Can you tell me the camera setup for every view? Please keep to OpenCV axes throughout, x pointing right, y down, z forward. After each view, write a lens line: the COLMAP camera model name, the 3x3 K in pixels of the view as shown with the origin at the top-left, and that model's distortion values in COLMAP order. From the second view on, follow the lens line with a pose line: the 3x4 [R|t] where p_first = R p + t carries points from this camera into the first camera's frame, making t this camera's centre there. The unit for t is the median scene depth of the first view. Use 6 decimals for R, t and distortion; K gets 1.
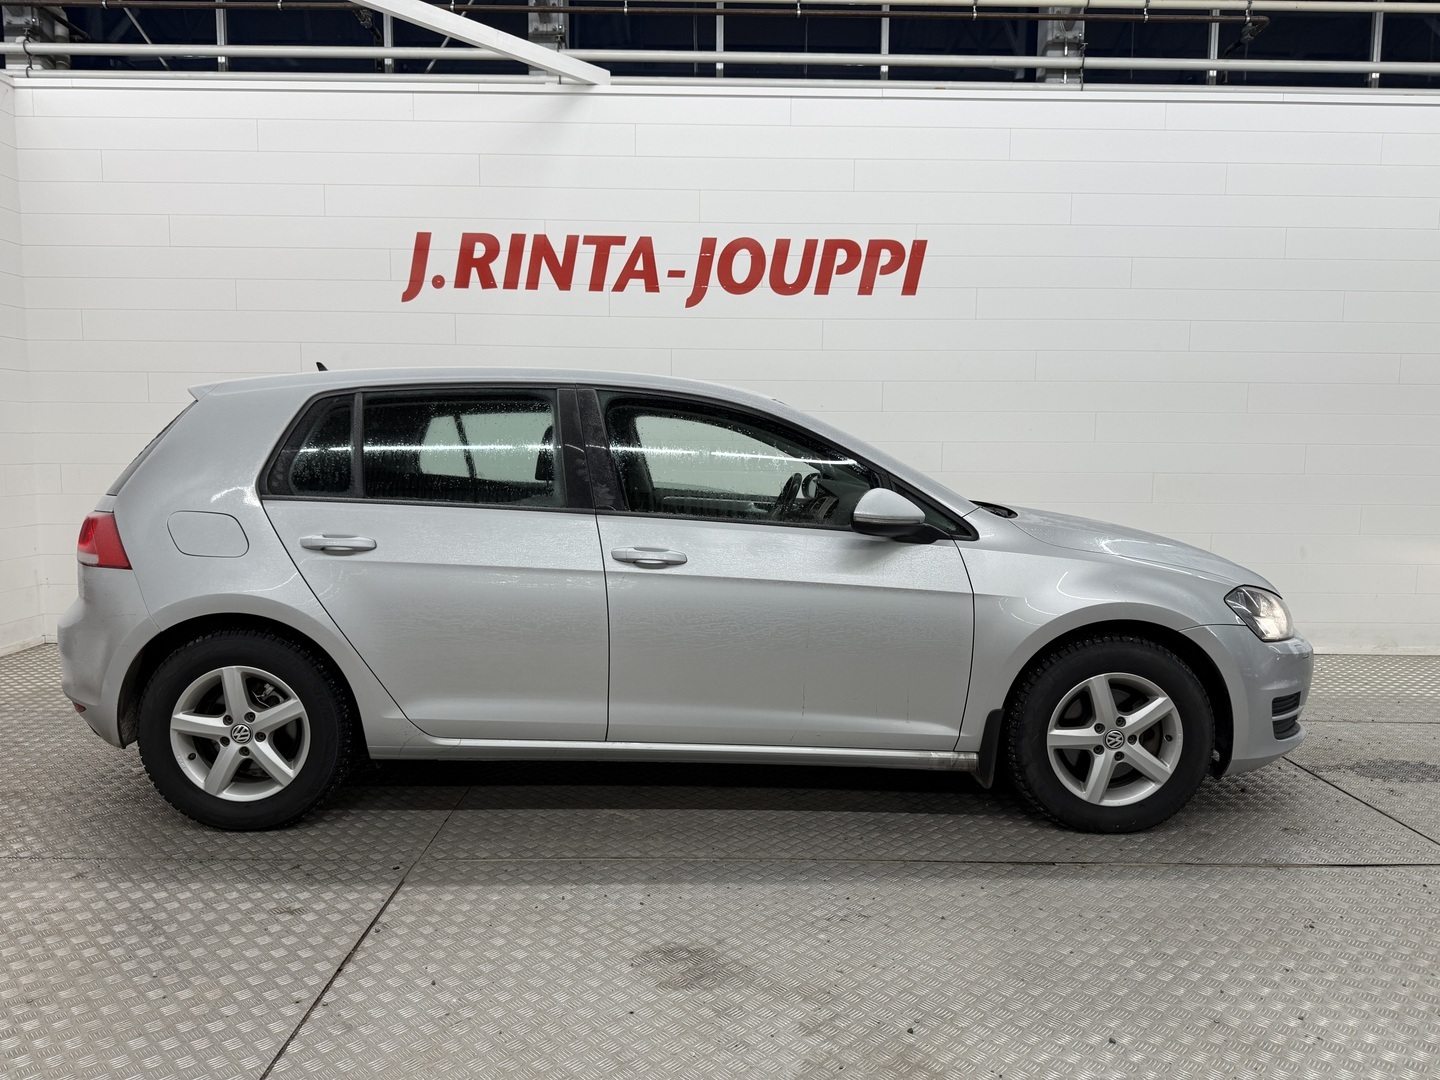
lens RADIAL K [[997.9, 0, 720.0], [0, 997.9, 540.0], [0, 0, 1]] dist [0.004201, -0.082459]
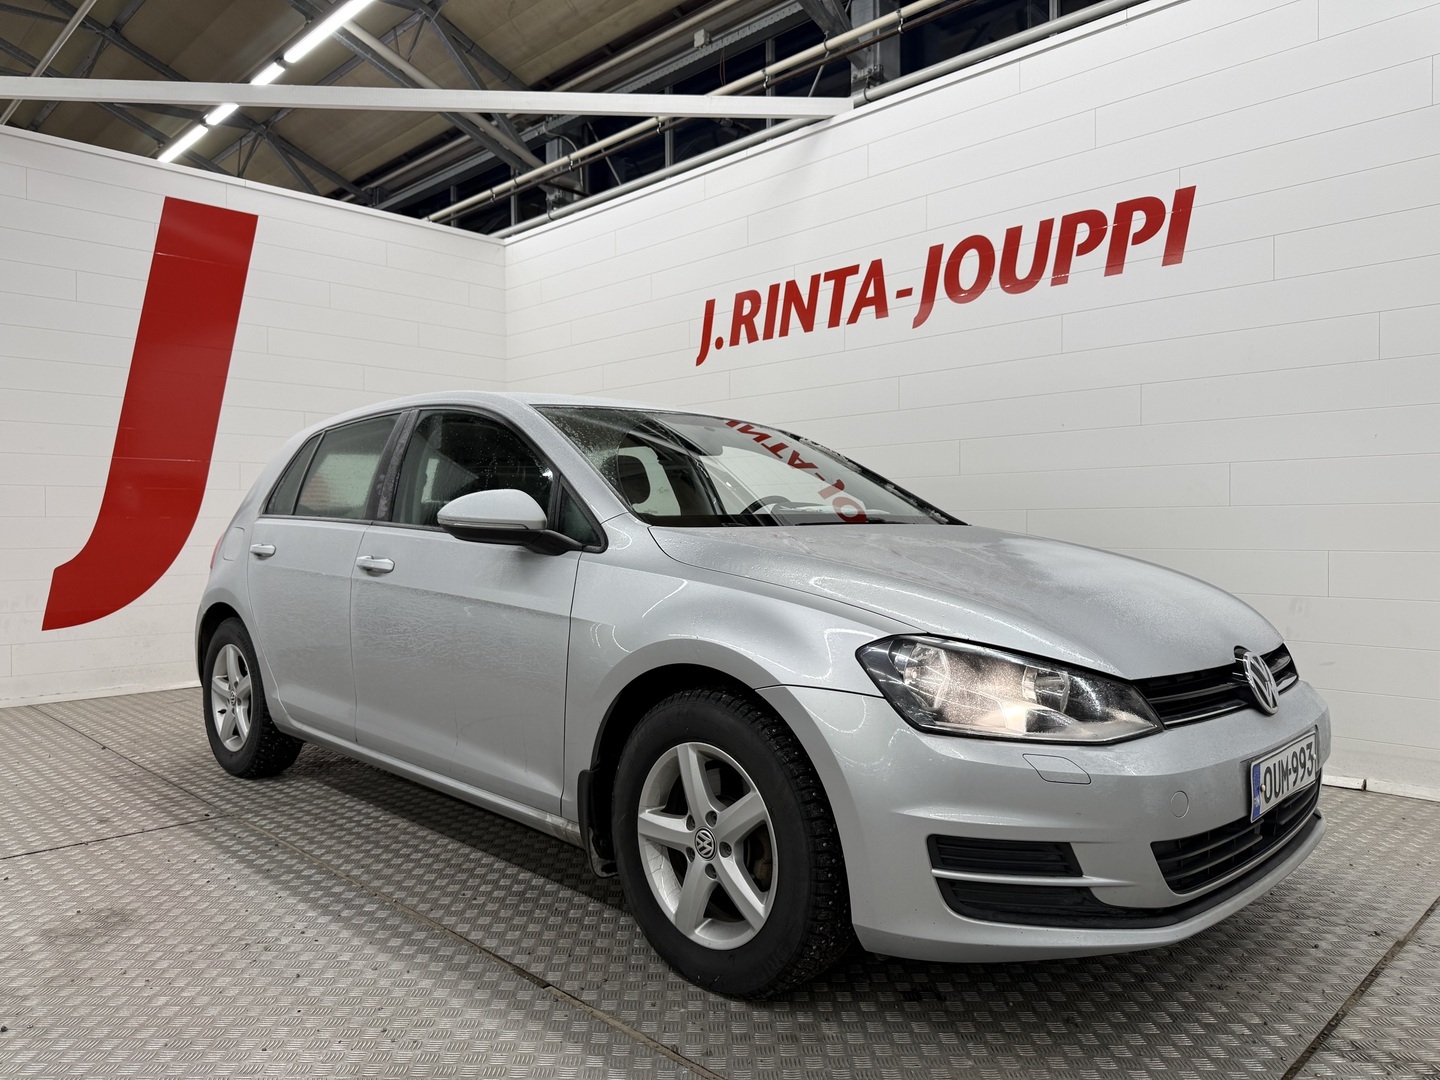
lens RADIAL K [[994.4, 0, 720.0], [0, 994.4, 540.0], [0, 0, 1]] dist [-0.000286, -0.186365]
pose [[0.697357, -0.016118, -0.716542, 0.475852], [-0.045802, 0.996701, -0.066995, 0.021387], [0.715259, 0.079538, 0.694319, 0.281152]]
